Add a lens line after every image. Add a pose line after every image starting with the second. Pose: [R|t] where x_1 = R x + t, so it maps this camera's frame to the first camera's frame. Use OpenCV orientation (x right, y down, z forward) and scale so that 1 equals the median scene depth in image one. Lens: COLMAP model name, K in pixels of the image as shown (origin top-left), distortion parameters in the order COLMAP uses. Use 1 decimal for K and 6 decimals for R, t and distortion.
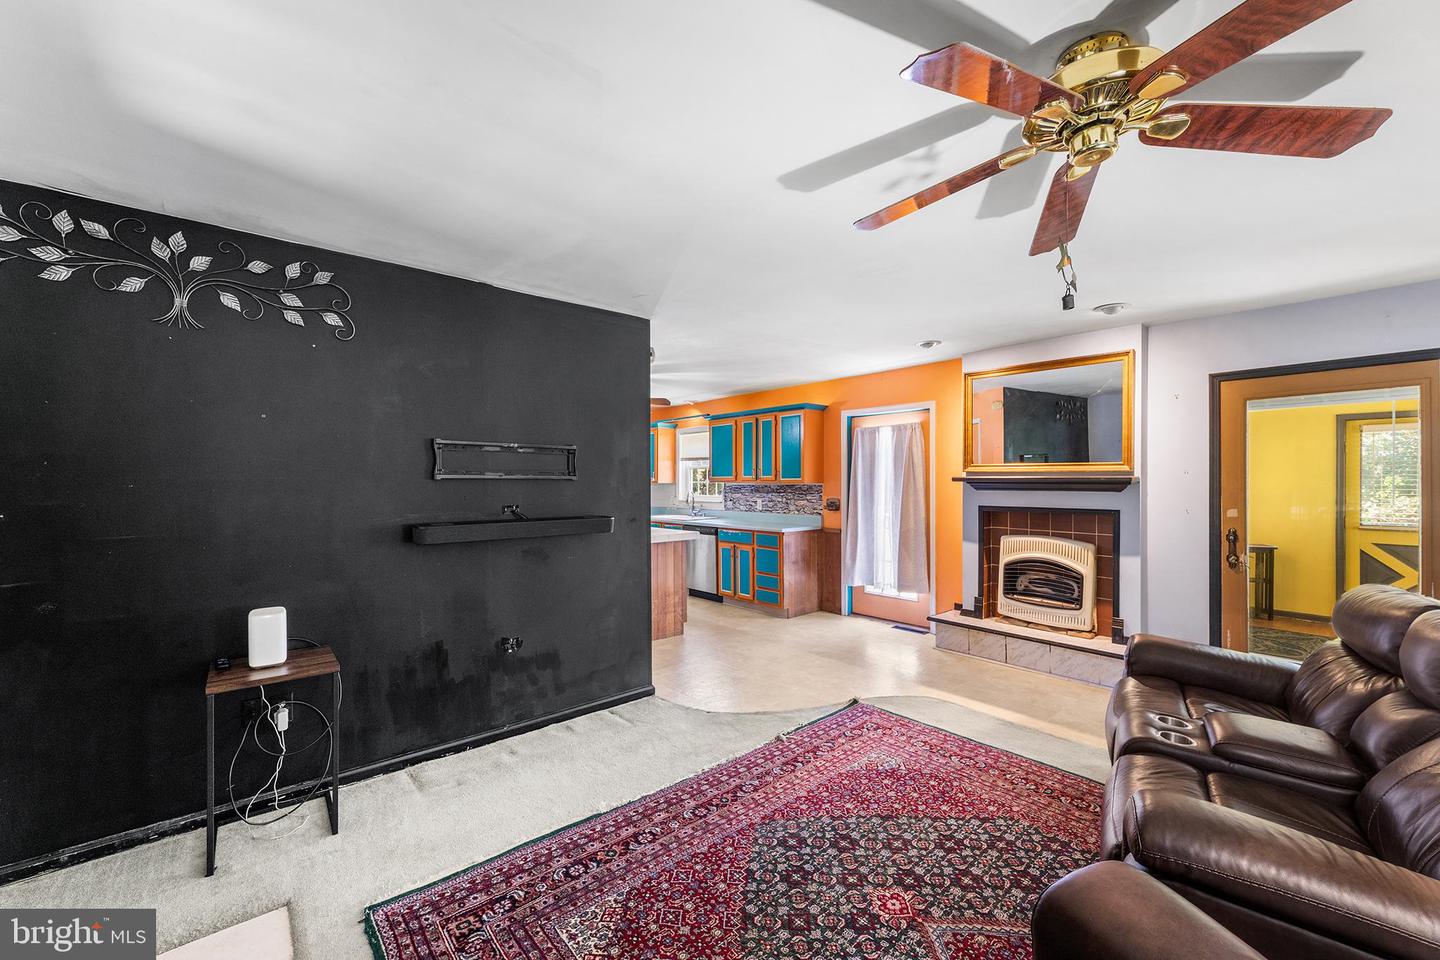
lens RADIAL K [[591.6, 0, 709.2], [0, 591.6, 482.6], [0, 0, 1]] dist [0.003211, -0.000032]
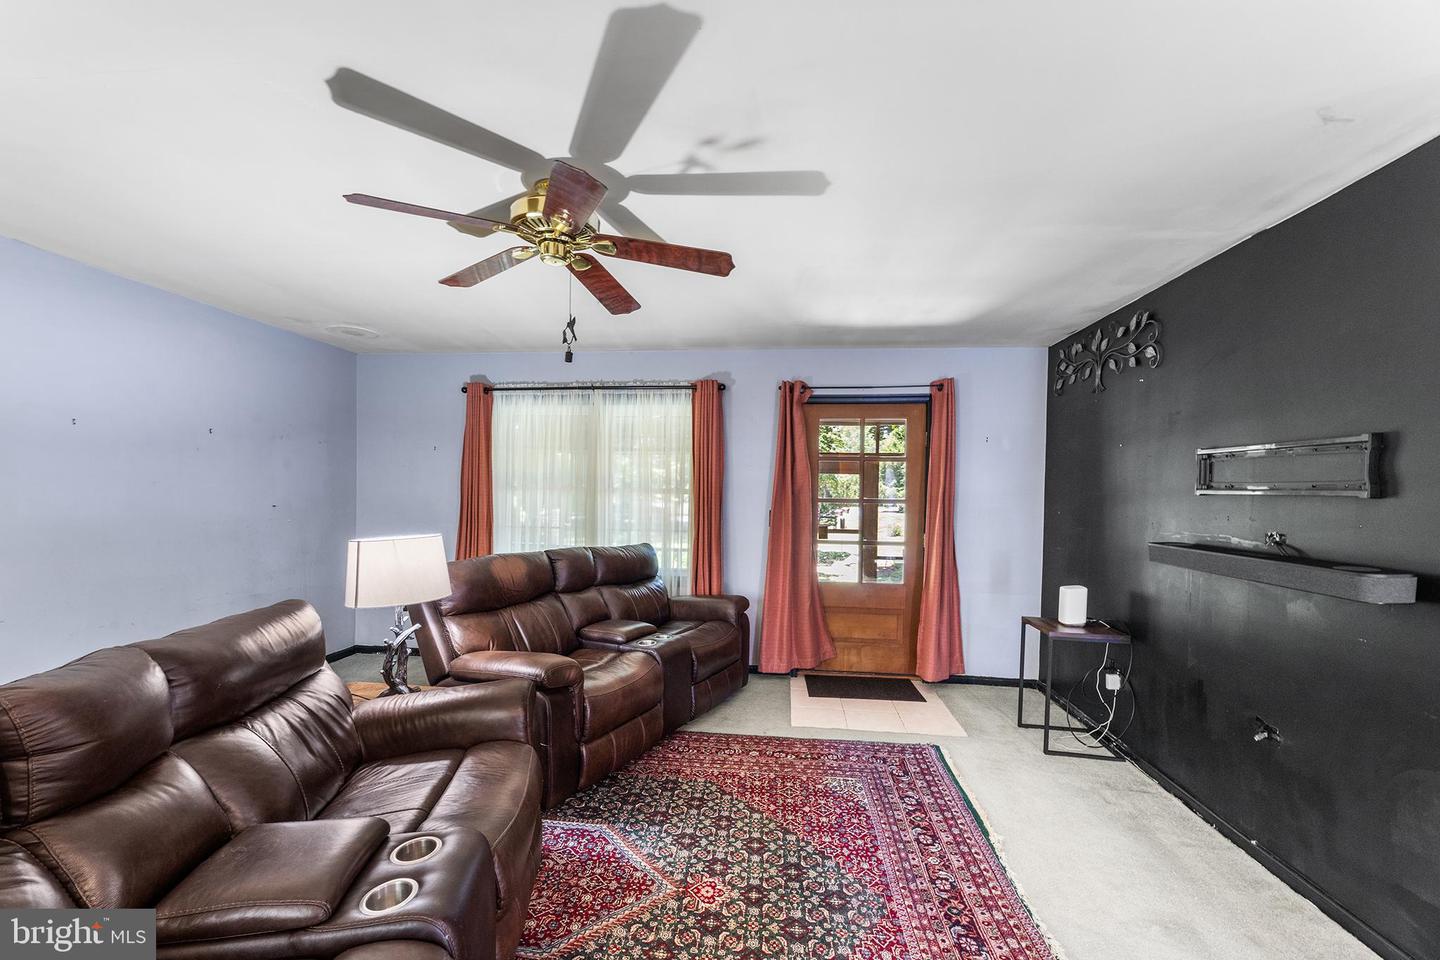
lens RADIAL K [[591.6, 0, 722.9], [0, 591.6, 501.5], [0, 0, 1]] dist [0.003211, -0.000032]
pose [[-0.723009, 0.004059, -0.690827, 0.777962], [-0.017679, 0.999547, 0.024375, -0.005455], [0.690613, 0.029837, -0.722609, 1.348079]]
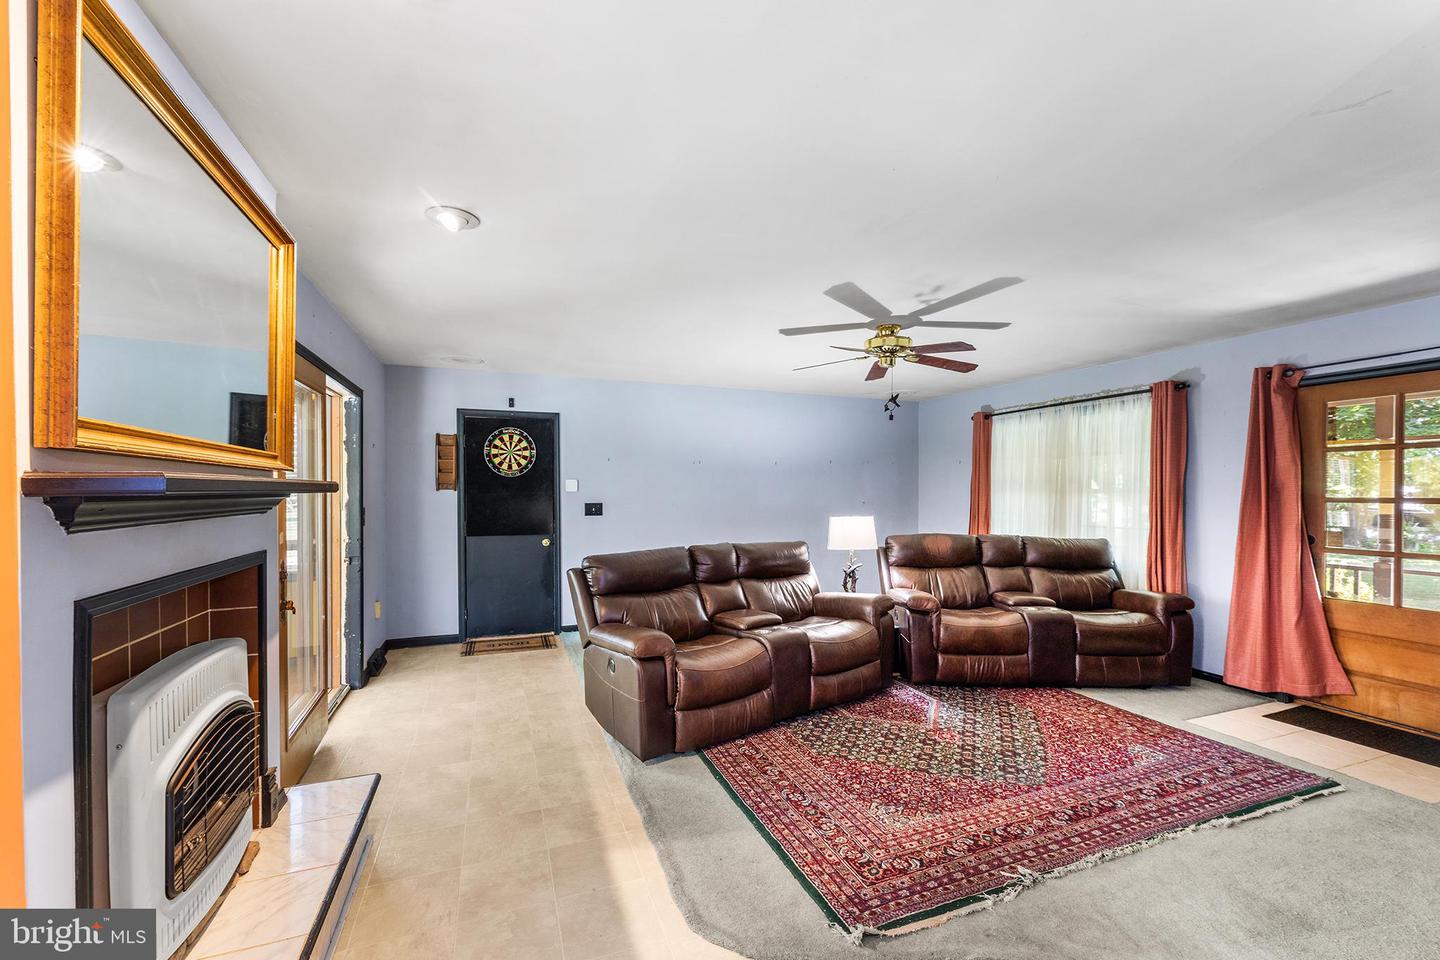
lens RADIAL K [[591.6, 0, 721.0], [0, 591.6, 495.9], [0, 0, 1]] dist [0.003211, -0.000032]
pose [[-0.946406, -0.001178, 0.322977, 0.287841], [0.003645, 0.999891, 0.014328, -0.006773], [-0.322959, 0.014738, -0.946298, 2.161225]]
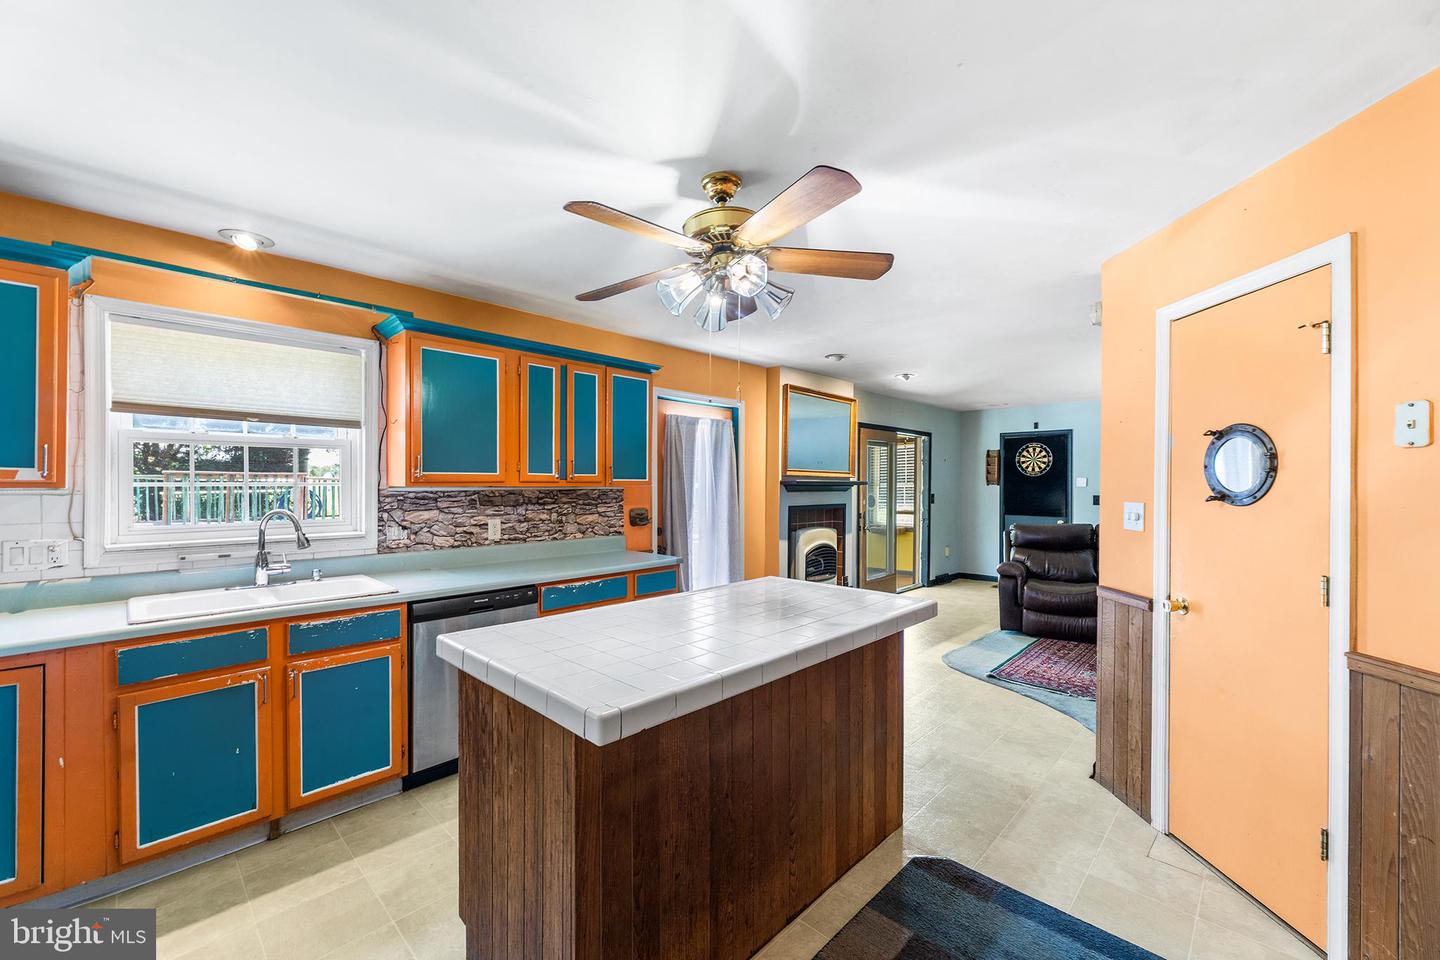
lens RADIAL K [[591.6, 0, 728.7], [0, 591.6, 483.6], [0, 0, 1]] dist [0.003211, -0.000032]
pose [[-0.123829, -0.000206, 0.992303, -1.210168], [-0.001389, 0.999999, 0.000034, -0.006299], [-0.992303, -0.001374, -0.123830, 2.382873]]
